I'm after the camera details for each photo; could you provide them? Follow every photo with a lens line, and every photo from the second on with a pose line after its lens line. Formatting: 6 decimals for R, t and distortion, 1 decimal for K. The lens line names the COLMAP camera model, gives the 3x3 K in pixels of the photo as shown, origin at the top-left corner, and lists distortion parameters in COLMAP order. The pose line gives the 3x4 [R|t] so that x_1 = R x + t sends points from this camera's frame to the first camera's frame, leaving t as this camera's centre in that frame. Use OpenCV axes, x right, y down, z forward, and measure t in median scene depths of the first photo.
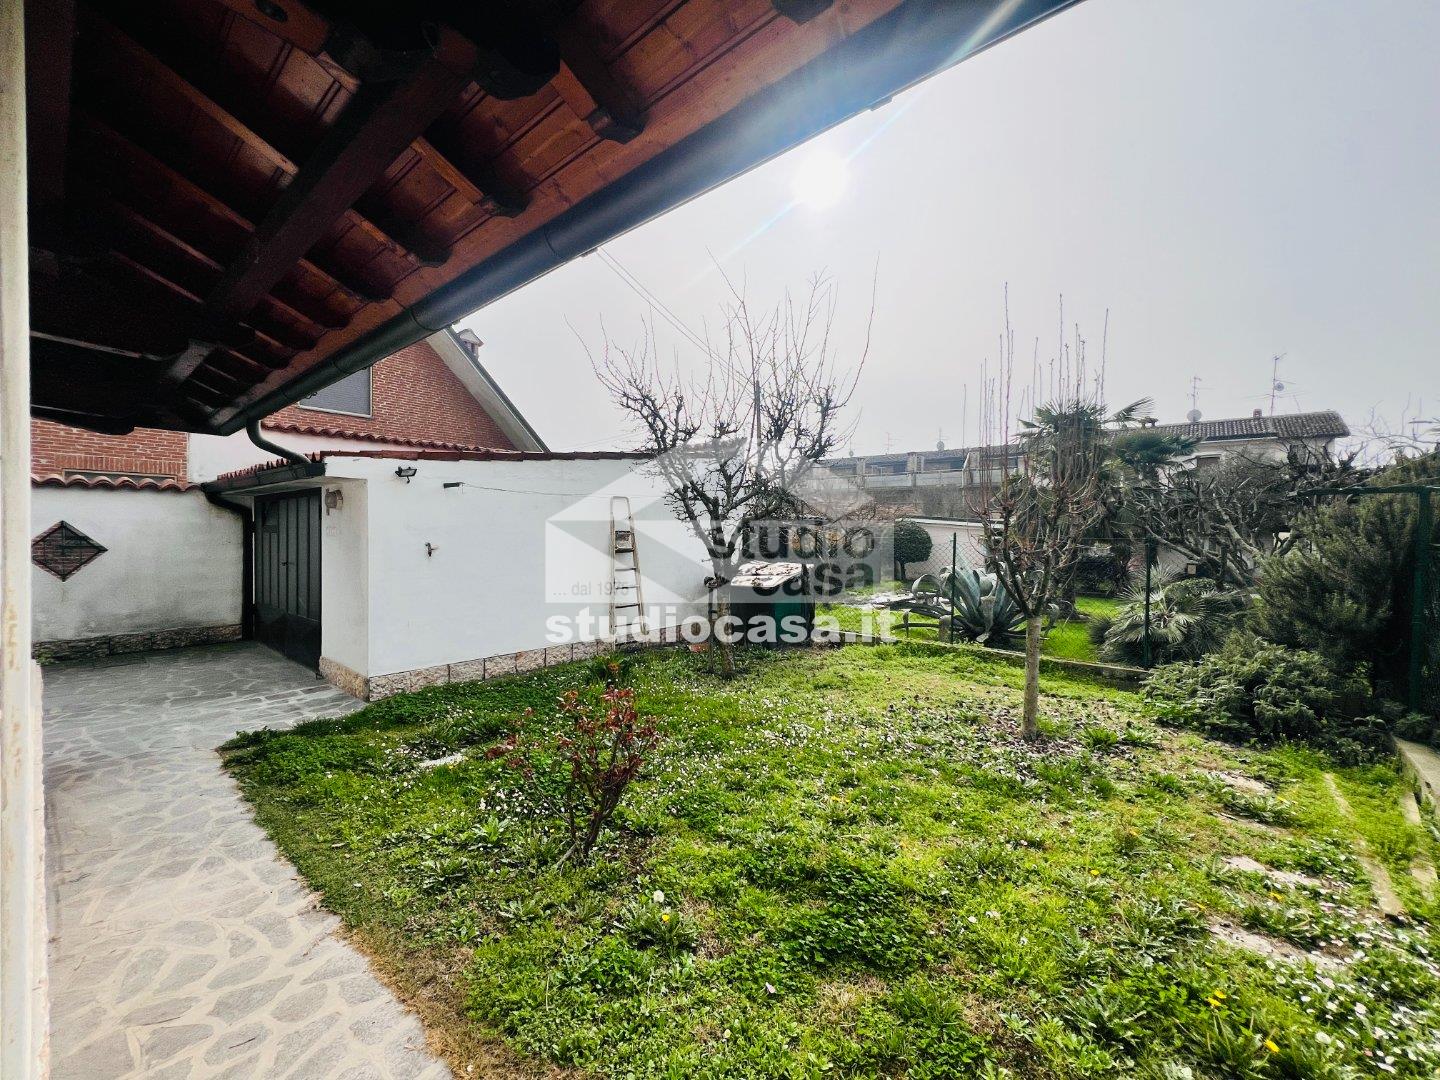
lens RADIAL K [[578.2, 0, 718.2], [0, 578.2, 540.7], [0, 0, 1]] dist [-0.000344, 0.000552]
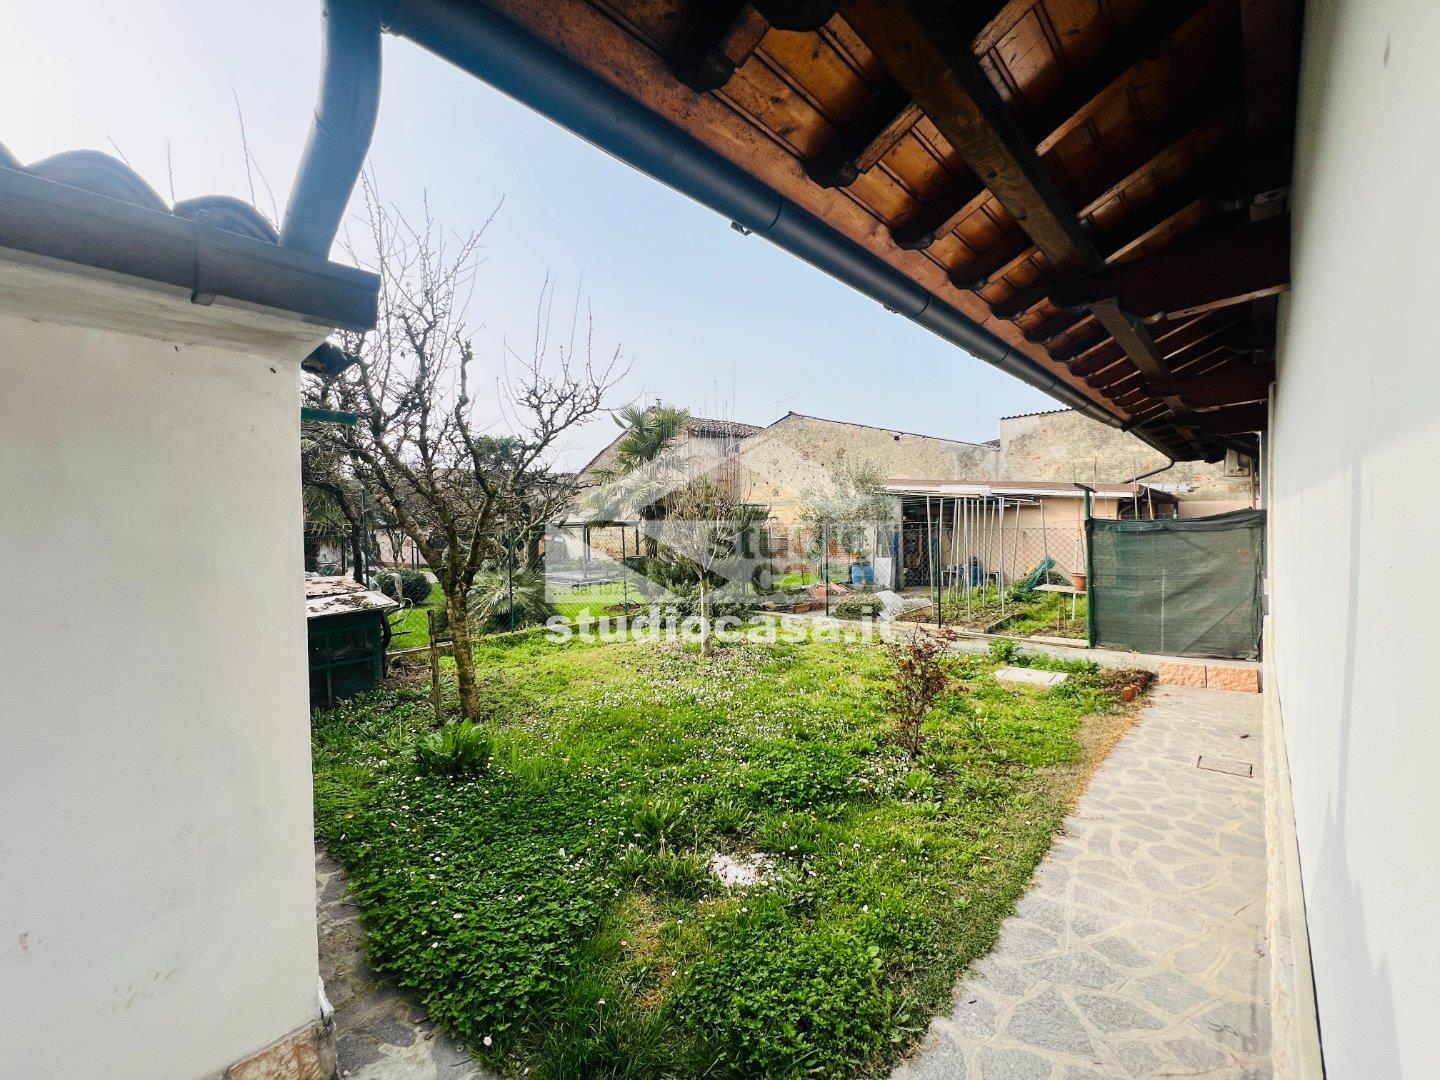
lens RADIAL K [[578.2, 0, 718.2], [0, 578.2, 540.7], [0, 0, 1]] dist [-0.000344, 0.000552]
pose [[0.047502, -0.033047, 0.998324, -1.448471], [0.039897, 0.998718, 0.031161, -0.026226], [-0.998074, 0.038349, 0.048760, 1.243258]]
